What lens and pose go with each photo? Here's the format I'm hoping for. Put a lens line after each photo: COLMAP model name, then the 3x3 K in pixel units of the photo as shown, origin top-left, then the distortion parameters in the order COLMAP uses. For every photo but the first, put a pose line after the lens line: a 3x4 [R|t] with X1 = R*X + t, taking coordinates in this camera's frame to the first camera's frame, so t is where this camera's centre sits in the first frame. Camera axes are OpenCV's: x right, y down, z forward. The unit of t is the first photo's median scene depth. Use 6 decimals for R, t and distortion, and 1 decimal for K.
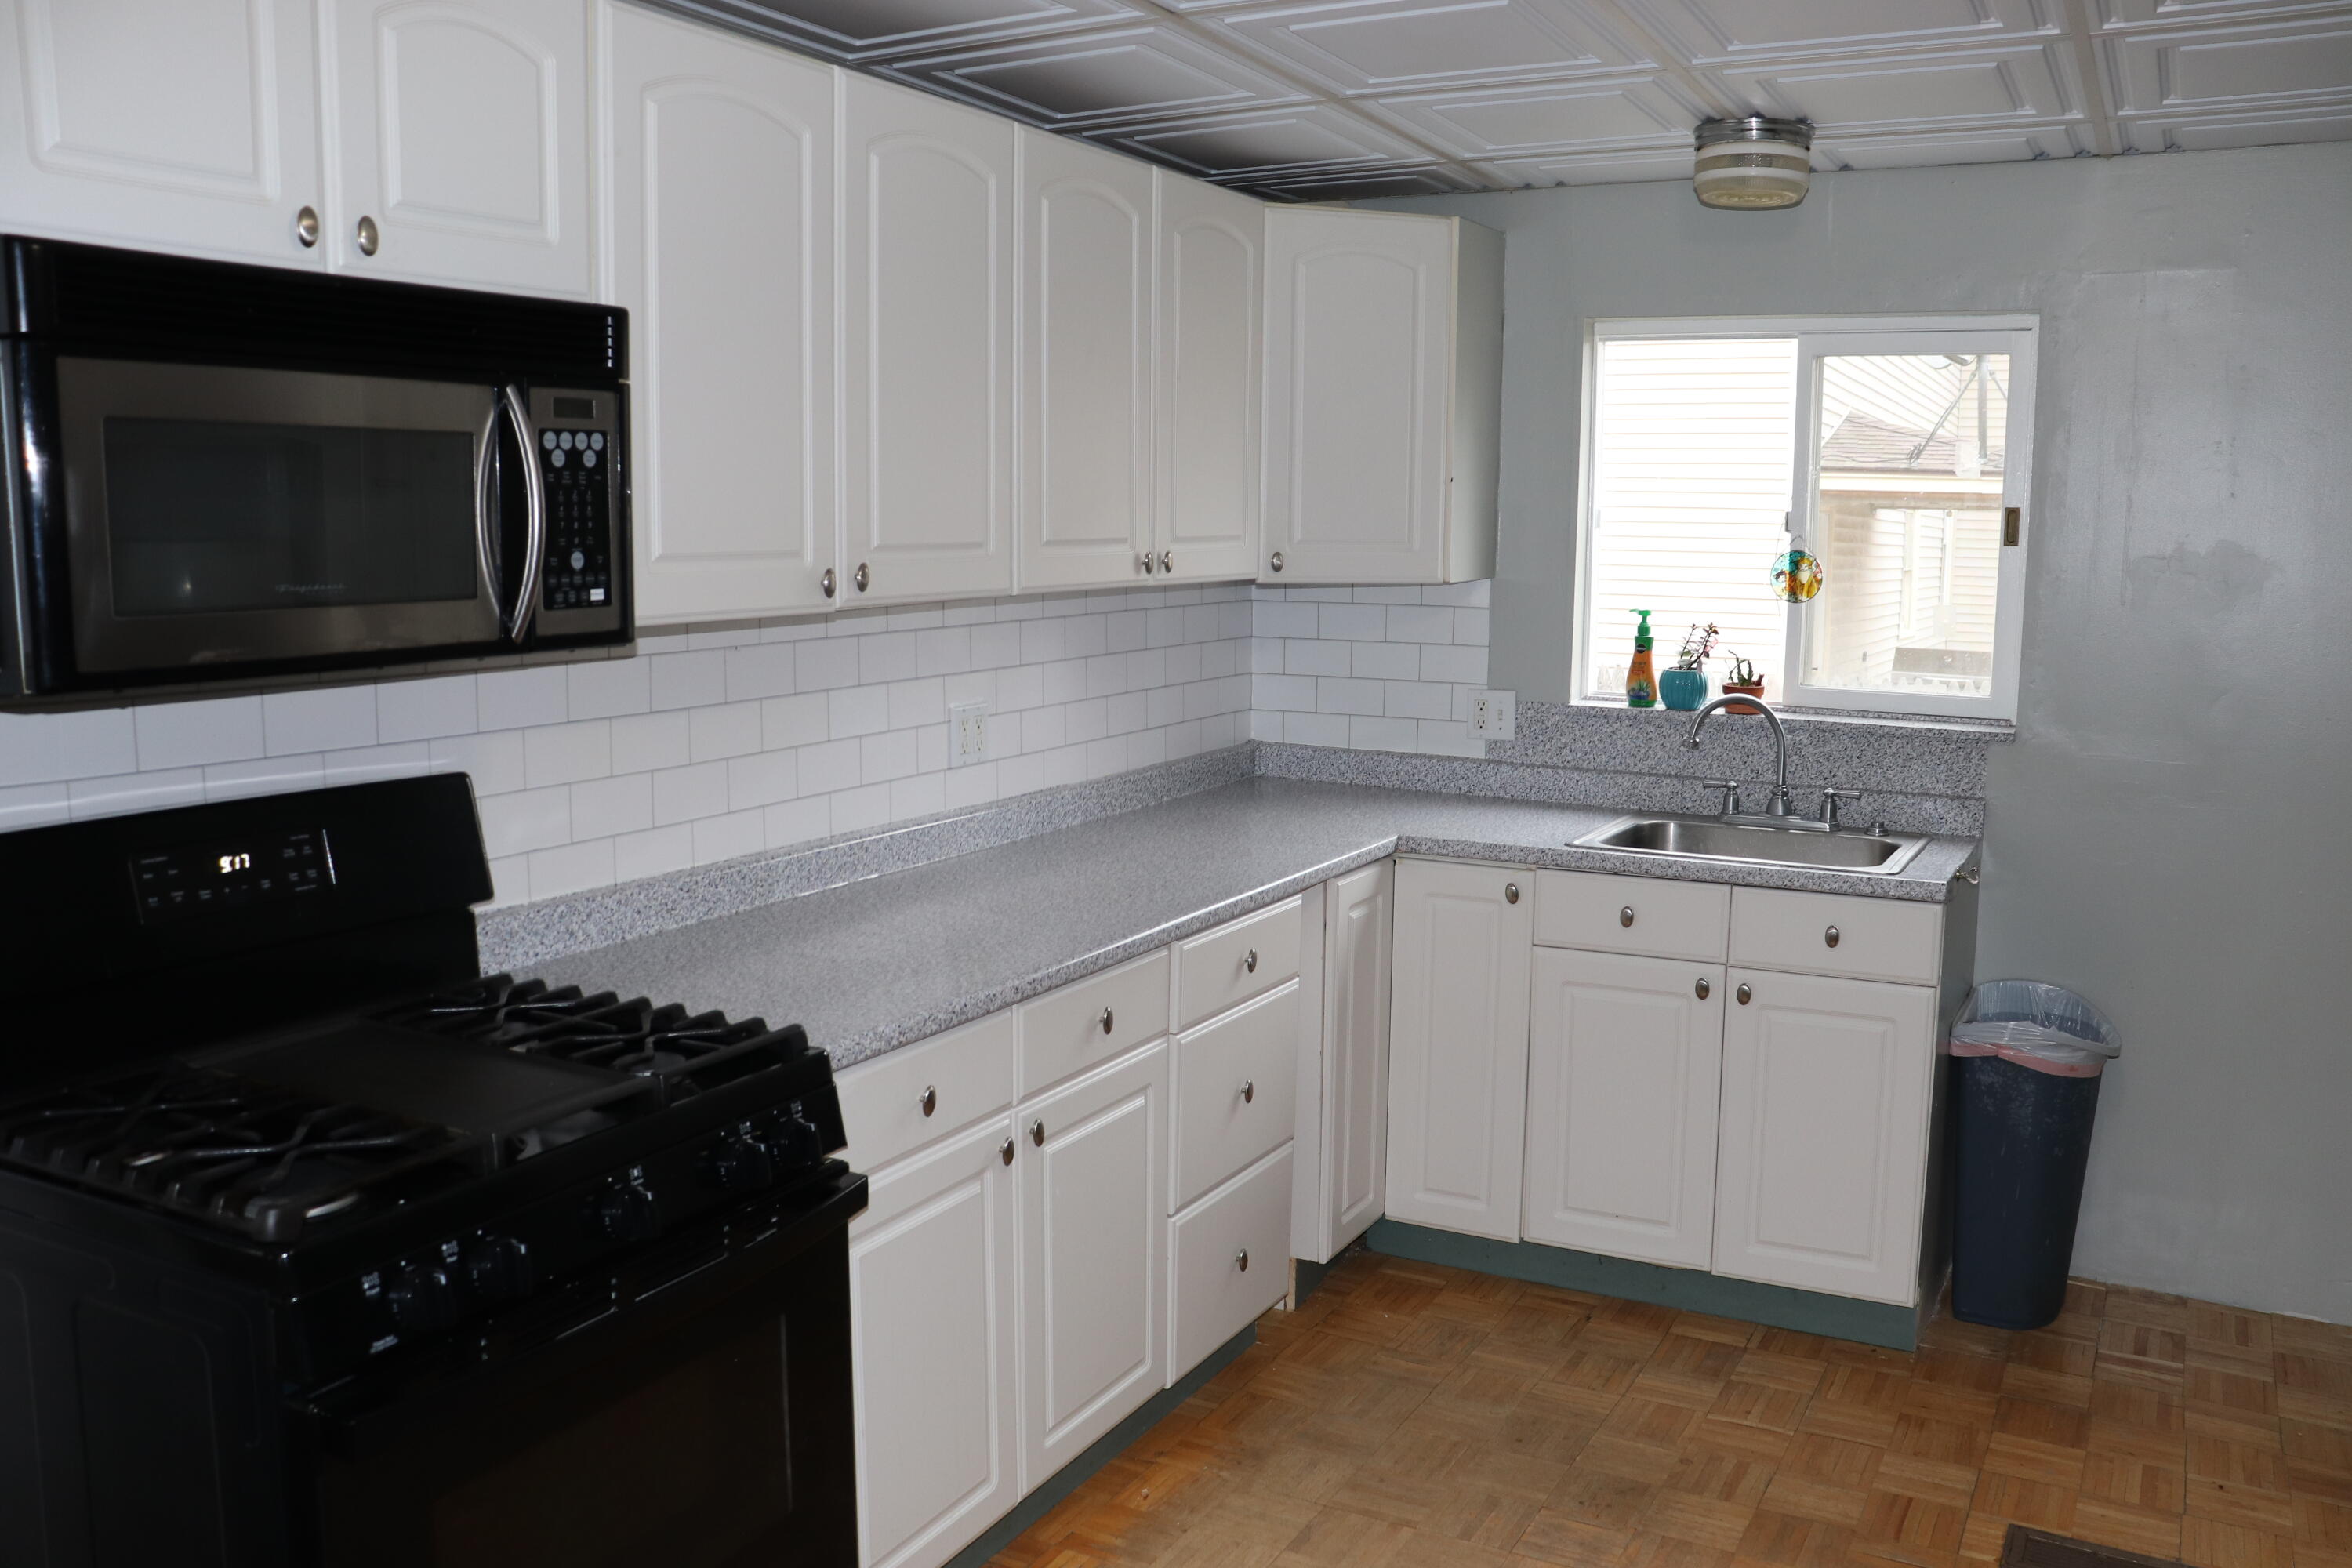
lens RADIAL K [[1950.6, 0, 1188.2], [0, 1950.6, 794.4], [0, 0, 1]] dist [-0.164641, 0.139863]
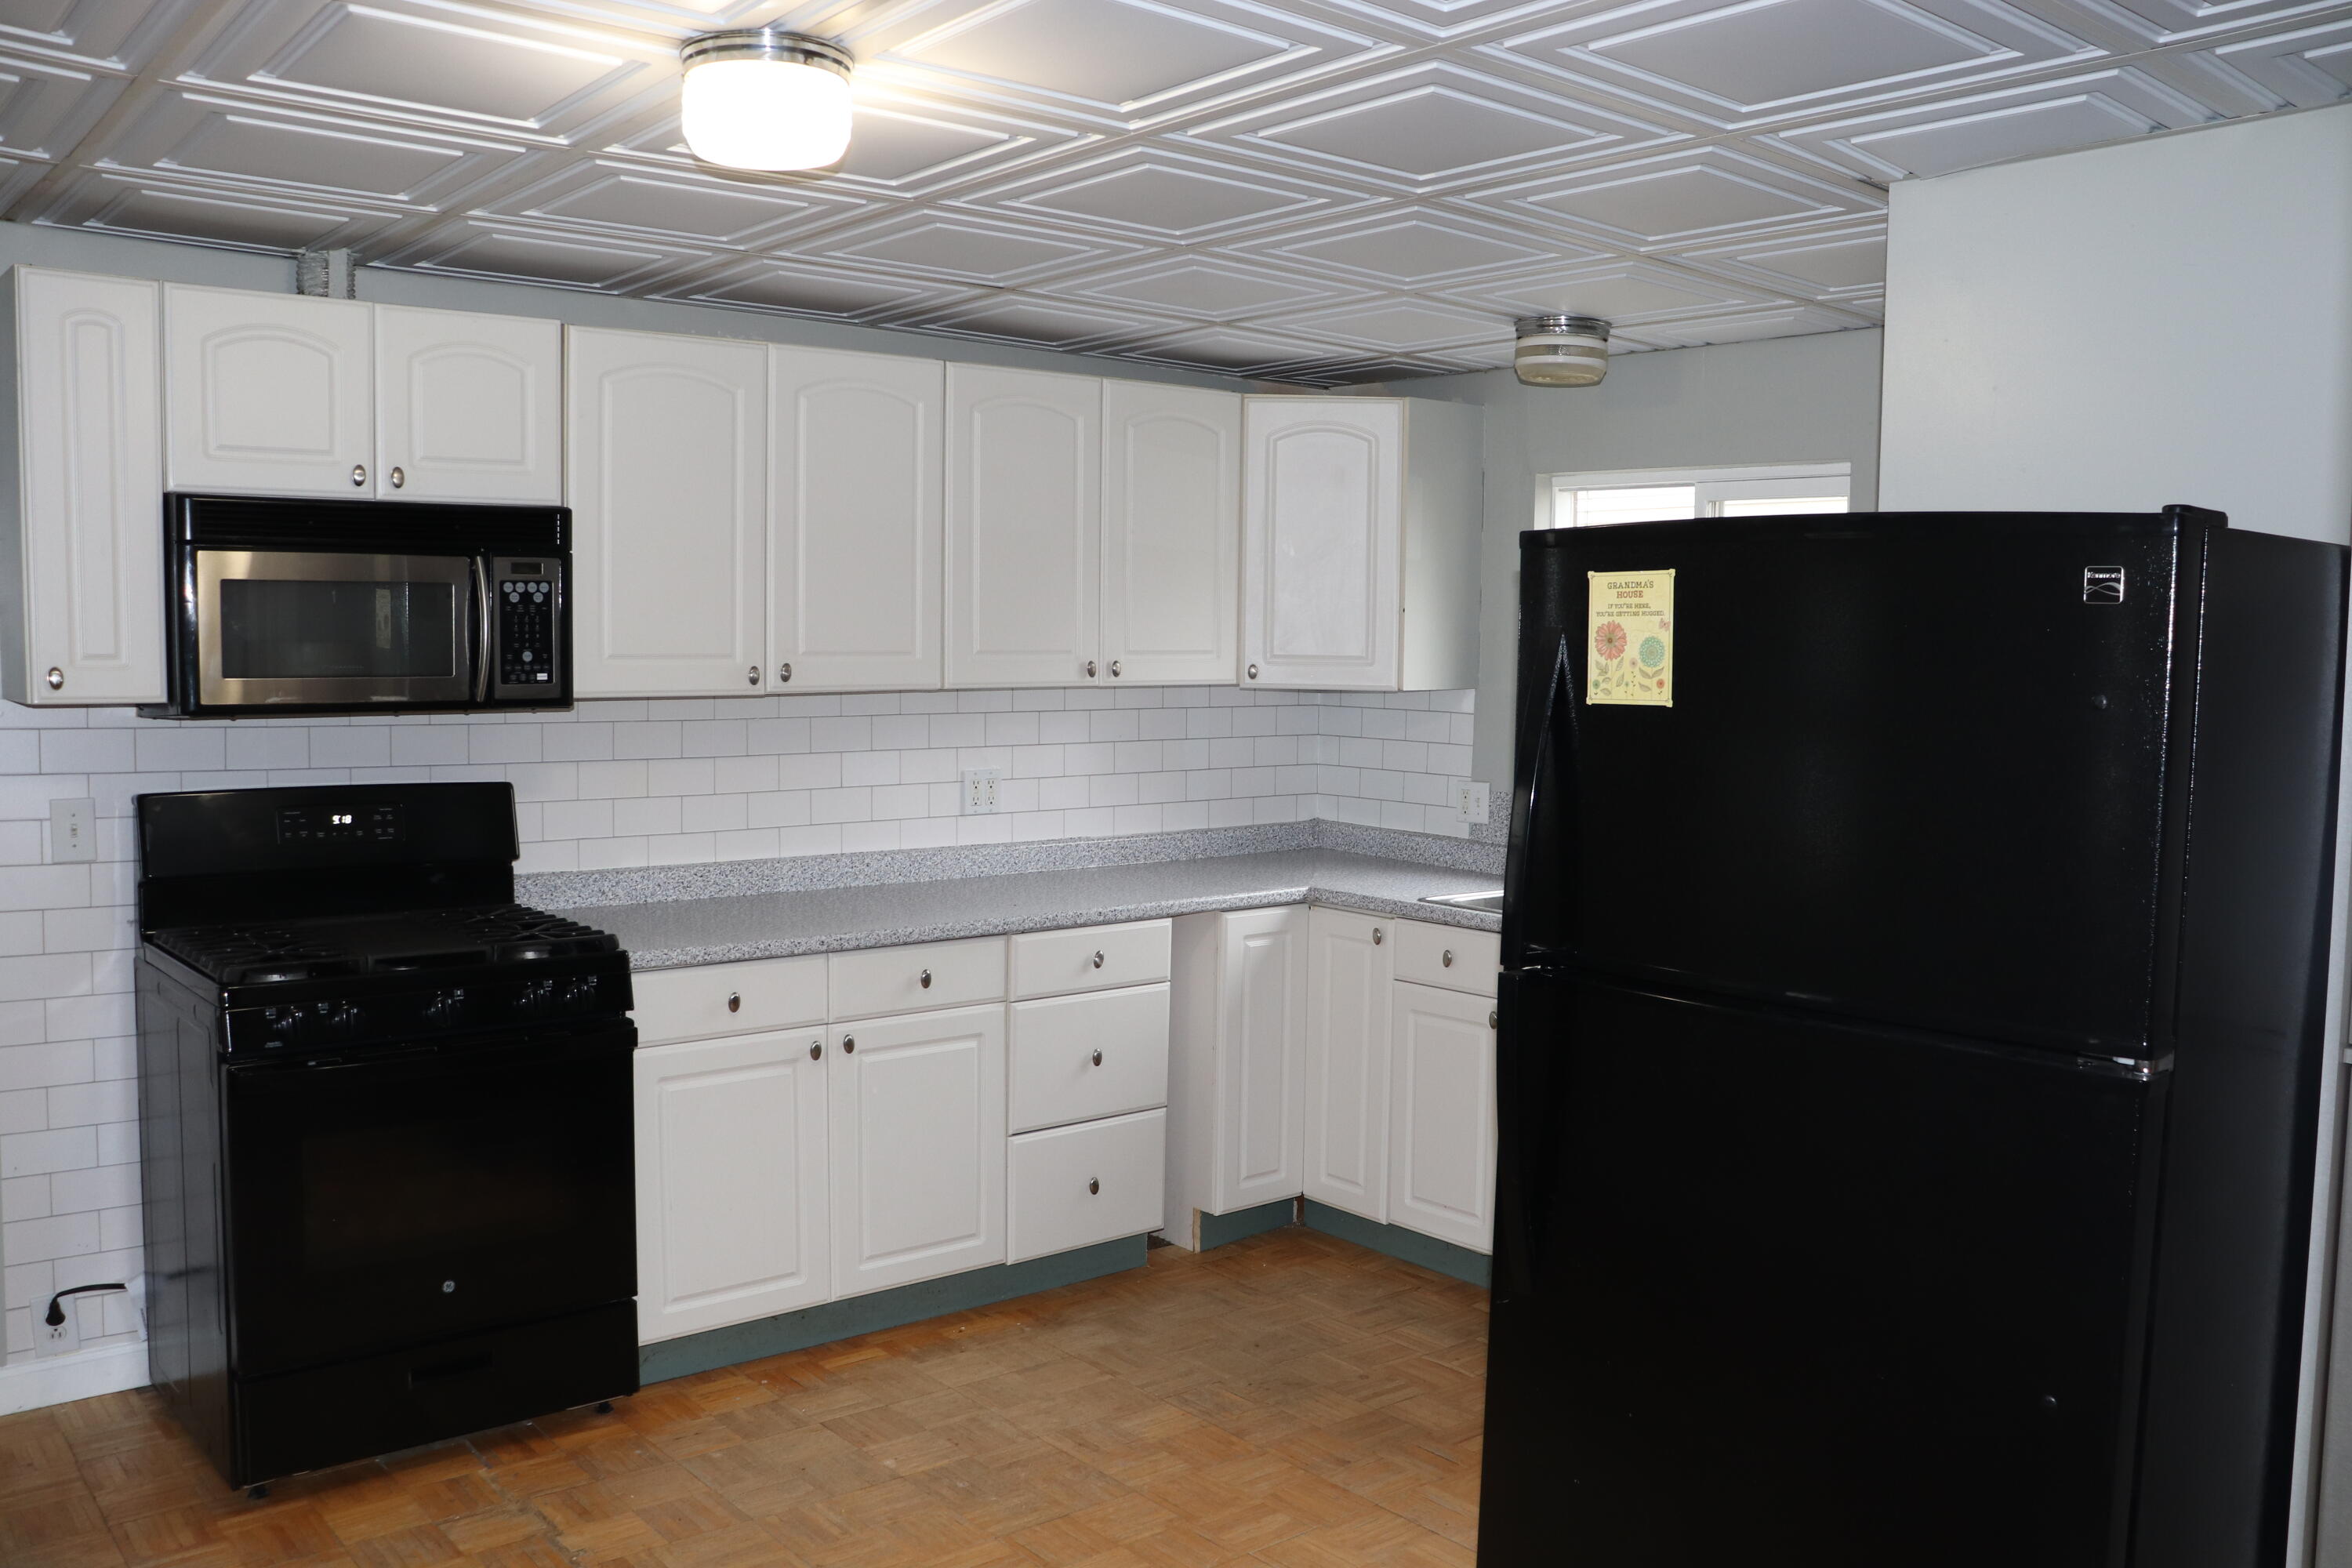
lens RADIAL K [[1950.6, 0, 1161.2], [0, 1950.6, 788.1], [0, 0, 1]] dist [-0.164641, 0.139863]
pose [[0.926131, 0.037142, -0.375370, 0.619296], [-0.061478, 0.996697, -0.053060, 0.037667], [0.372159, 0.072217, 0.925355, -0.269135]]
